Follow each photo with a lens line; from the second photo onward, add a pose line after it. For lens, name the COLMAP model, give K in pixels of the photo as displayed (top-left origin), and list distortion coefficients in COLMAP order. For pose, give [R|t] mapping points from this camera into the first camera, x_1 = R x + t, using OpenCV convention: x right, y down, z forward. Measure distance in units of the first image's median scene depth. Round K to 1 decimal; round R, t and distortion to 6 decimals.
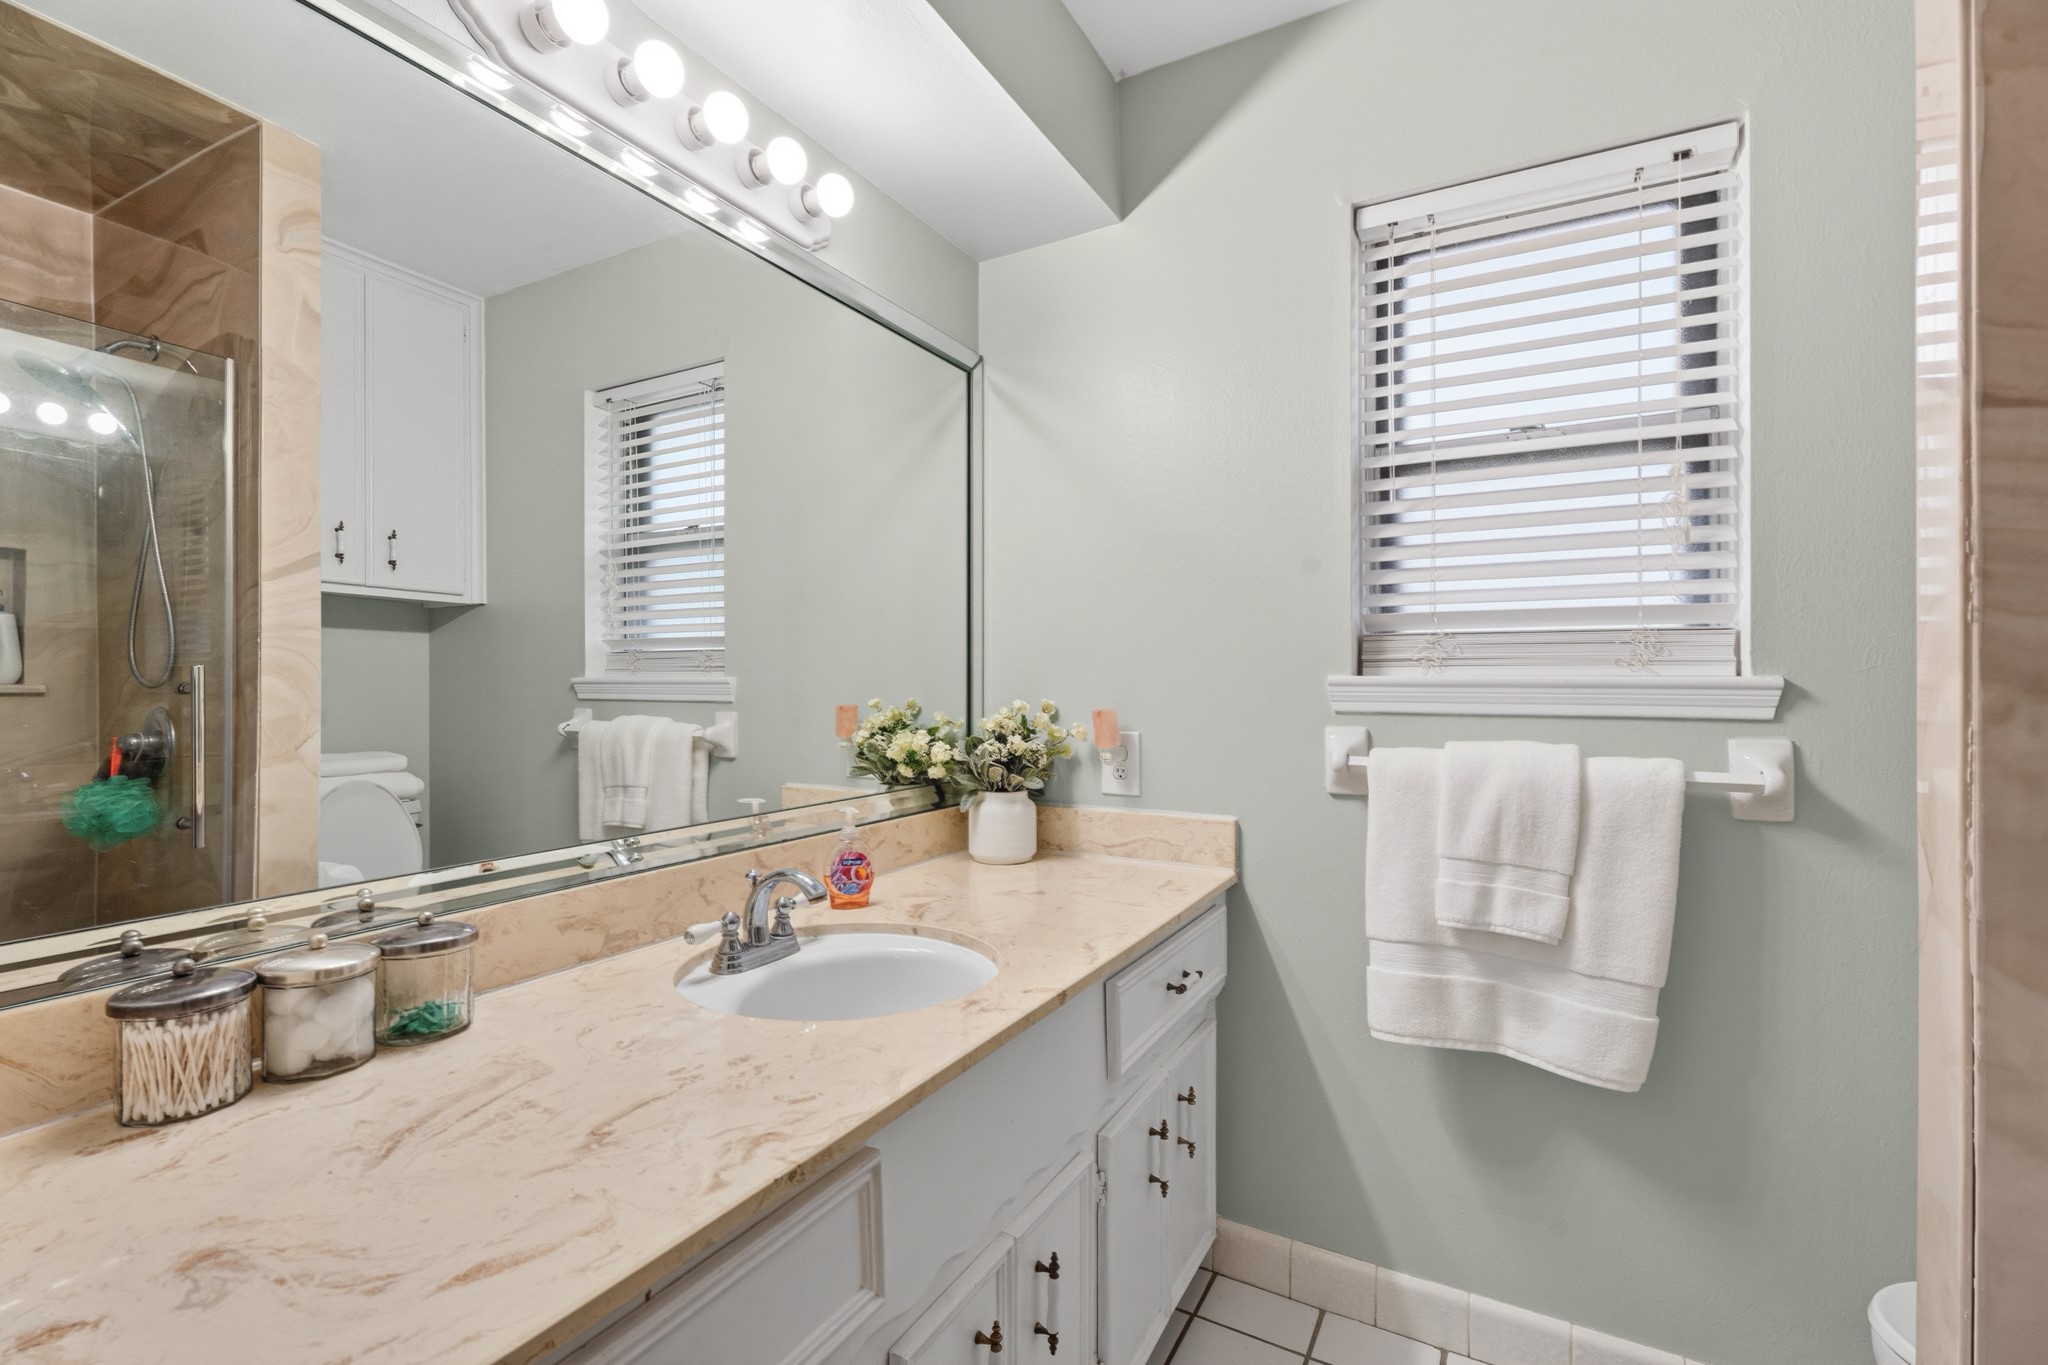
lens RADIAL K [[933.3, 0, 1009.1], [0, 933.3, 683.1], [0, 0, 1]] dist [0.004839, 0.000310]
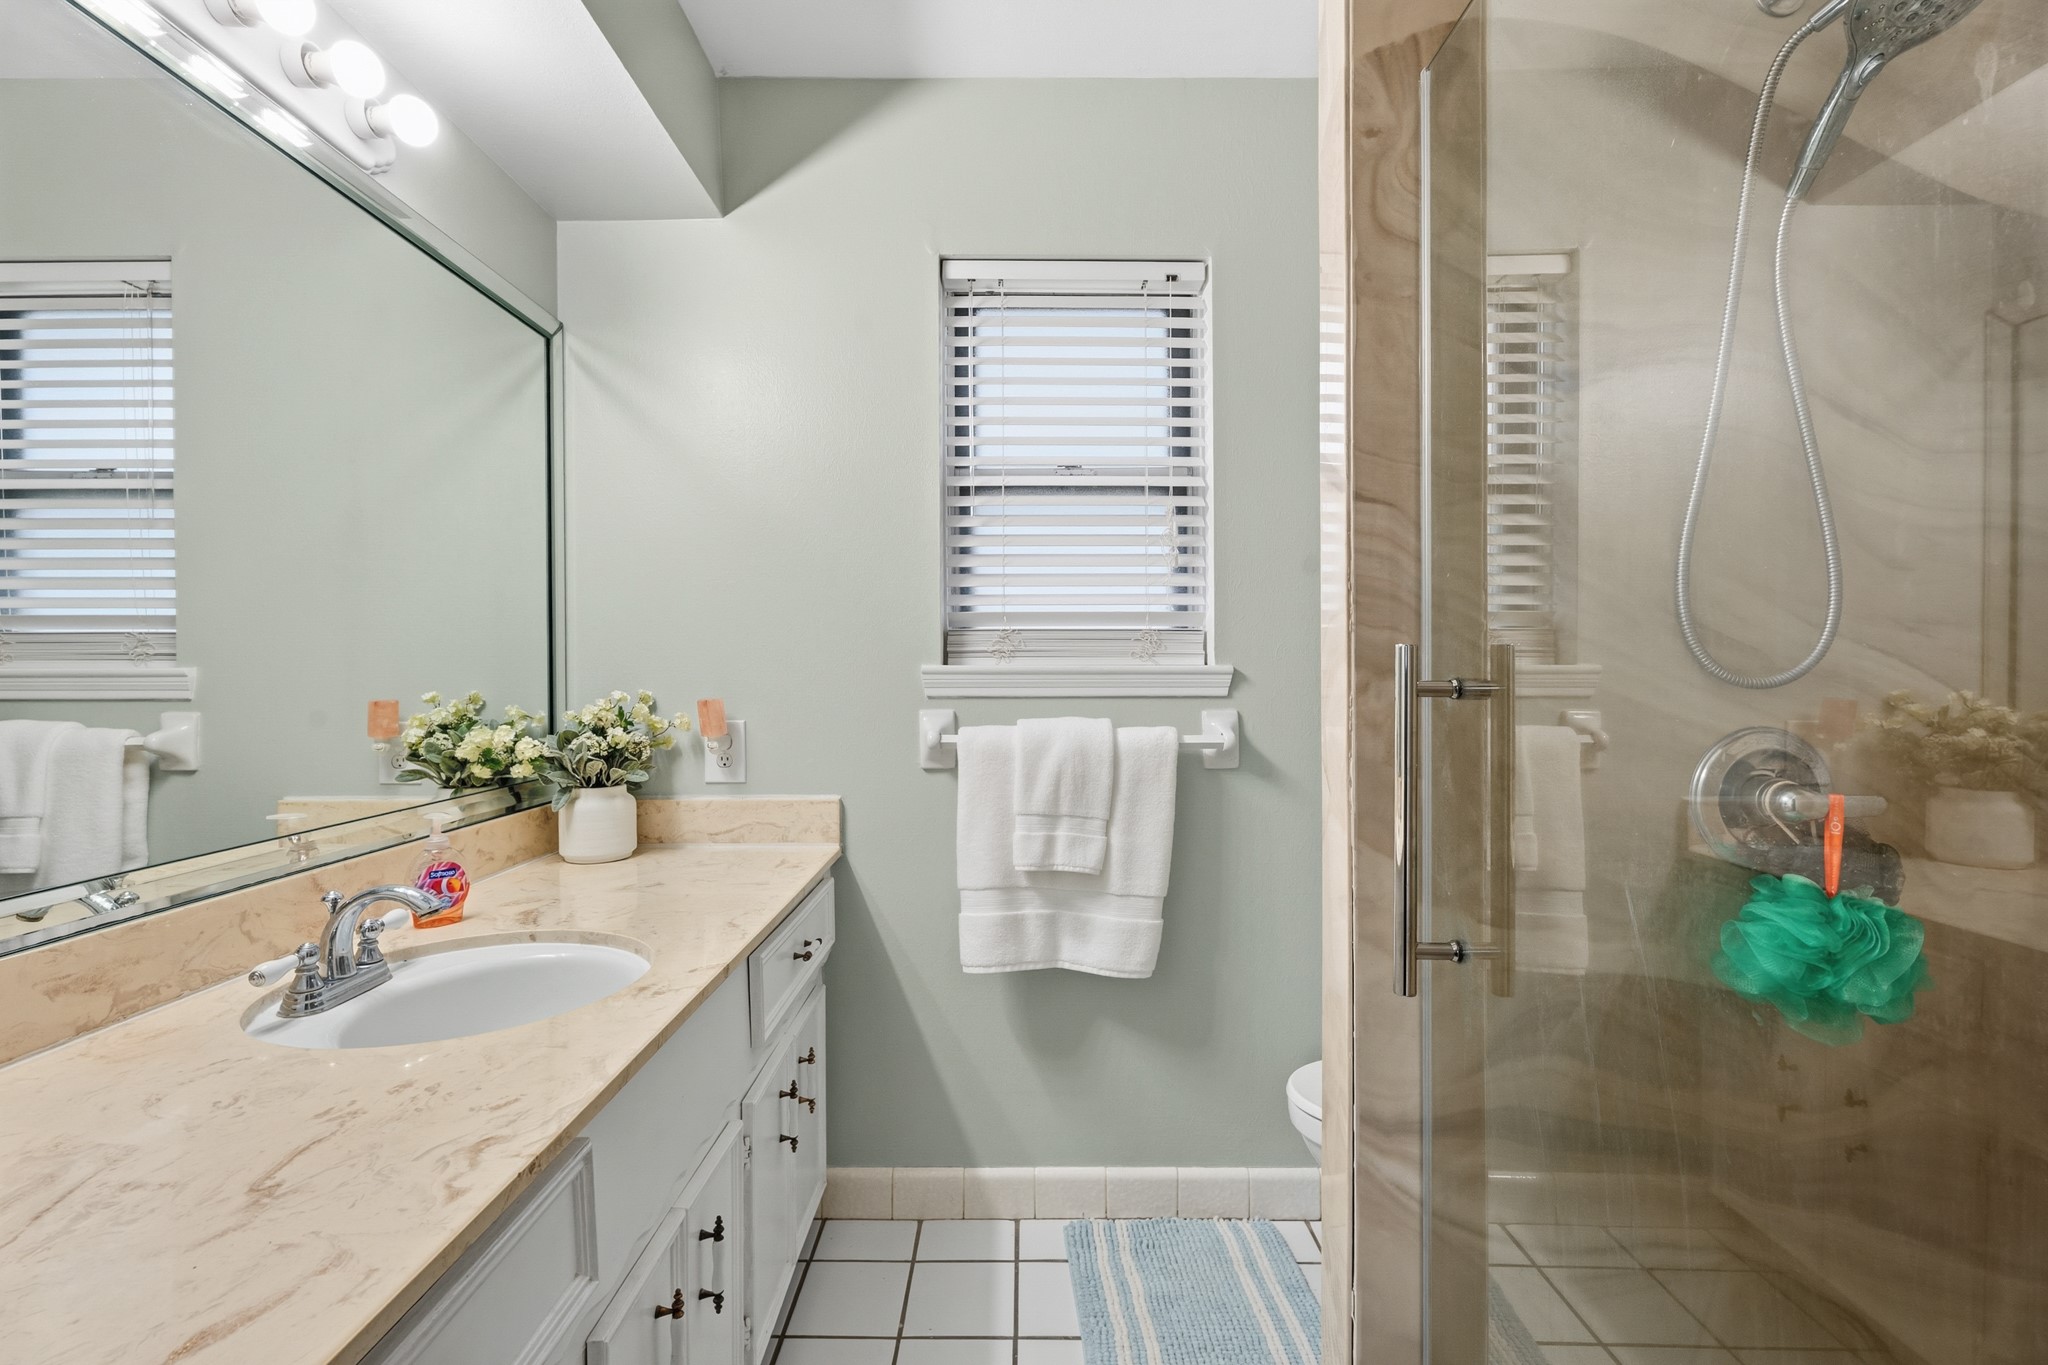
lens RADIAL K [[933.3, 0, 1032.8], [0, 933.3, 679.7], [0, 0, 1]] dist [0.004839, 0.000310]
pose [[0.865548, -0.008655, 0.500750, -0.124211], [0.005061, 0.999951, 0.008535, 0.000616], [-0.500800, -0.004854, 0.865550, -0.059246]]
